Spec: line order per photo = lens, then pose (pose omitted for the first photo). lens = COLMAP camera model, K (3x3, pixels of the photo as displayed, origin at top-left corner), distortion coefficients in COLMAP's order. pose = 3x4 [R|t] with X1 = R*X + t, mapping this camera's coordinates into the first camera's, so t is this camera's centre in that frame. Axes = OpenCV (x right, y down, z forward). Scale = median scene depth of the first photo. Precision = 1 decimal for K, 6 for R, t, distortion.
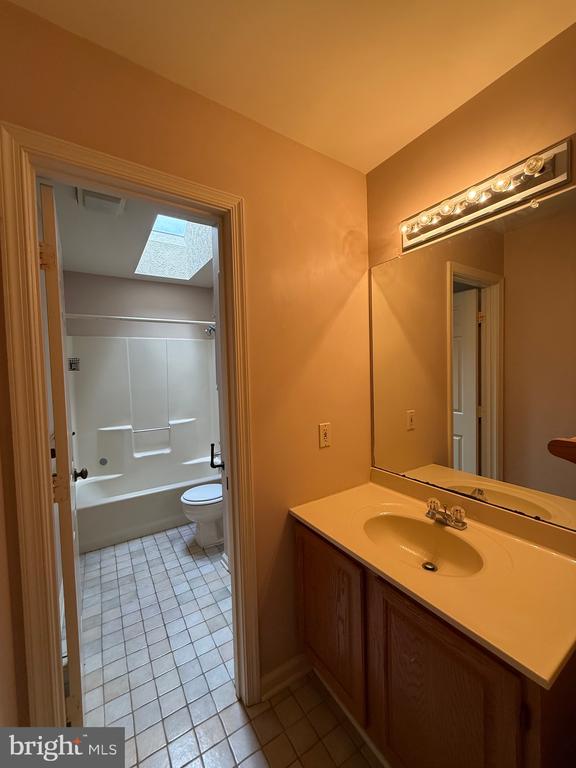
lens RADIAL K [[307.1, 0, 286.3], [0, 307.1, 381.8], [0, 0, 1]] dist [-0.000384, -0.000086]
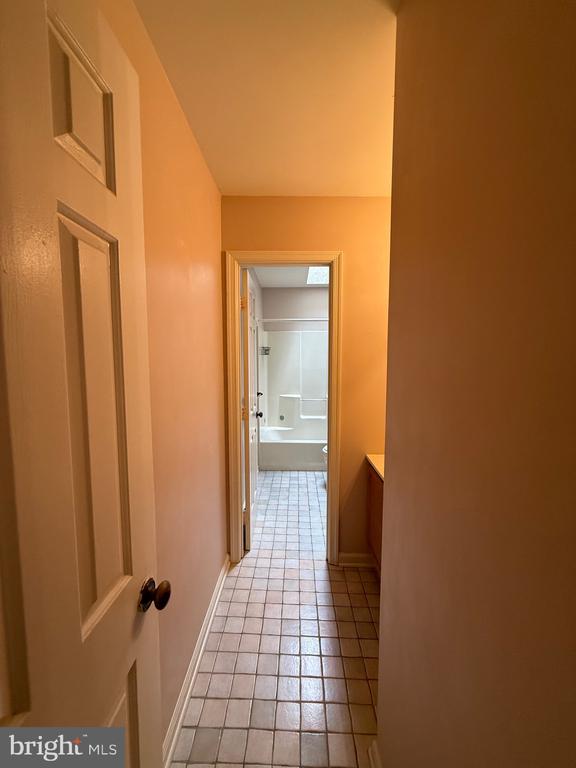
lens RADIAL K [[307.1, 0, 286.3], [0, 307.1, 381.8], [0, 0, 1]] dist [-0.000384, -0.000086]
pose [[0.829992, 0.073027, -0.552975, 0.318798], [-0.041067, 0.996702, 0.069986, -0.019170], [0.556262, -0.035379, 0.830253, -0.287621]]
